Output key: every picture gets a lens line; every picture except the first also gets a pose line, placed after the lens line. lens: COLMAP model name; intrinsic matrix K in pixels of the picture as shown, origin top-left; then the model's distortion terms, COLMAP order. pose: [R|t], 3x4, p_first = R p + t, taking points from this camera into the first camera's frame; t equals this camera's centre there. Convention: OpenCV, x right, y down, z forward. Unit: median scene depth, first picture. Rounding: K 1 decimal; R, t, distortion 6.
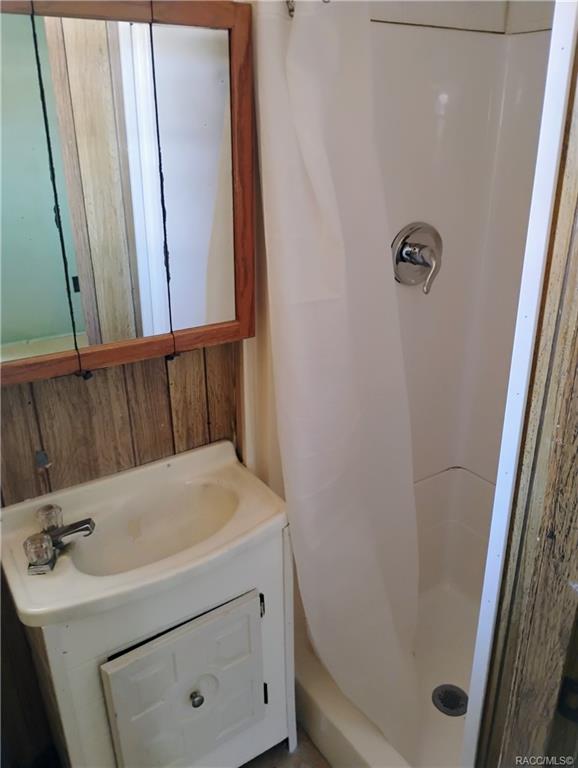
lens RADIAL K [[632.3, 0, 289.0], [0, 632.3, 384.0], [0, 0, 1]] dist [0.059496, -0.089024]
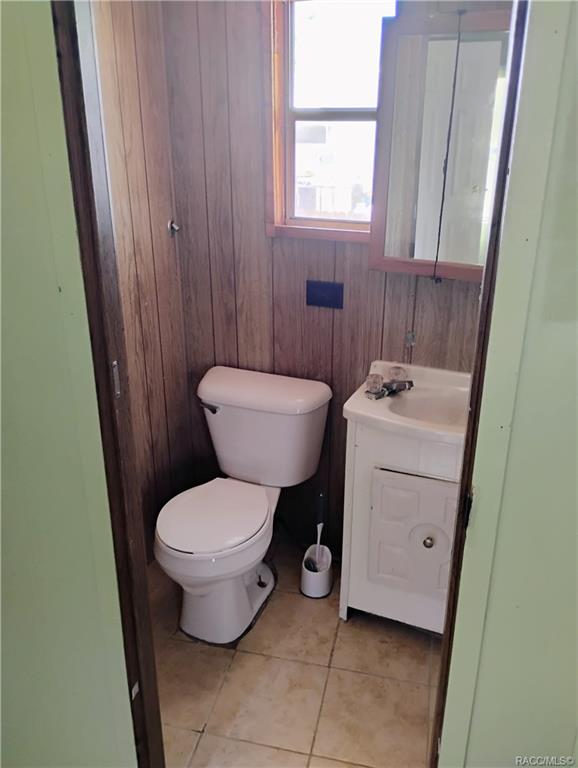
lens RADIAL K [[632.3, 0, 289.0], [0, 632.3, 384.0], [0, 0, 1]] dist [0.059496, -0.089024]
pose [[0.556905, 0.330246, -0.762099, 0.605203], [-0.341162, 0.927531, 0.152629, 0.090009], [0.757275, 0.175000, 0.629214, -0.108803]]
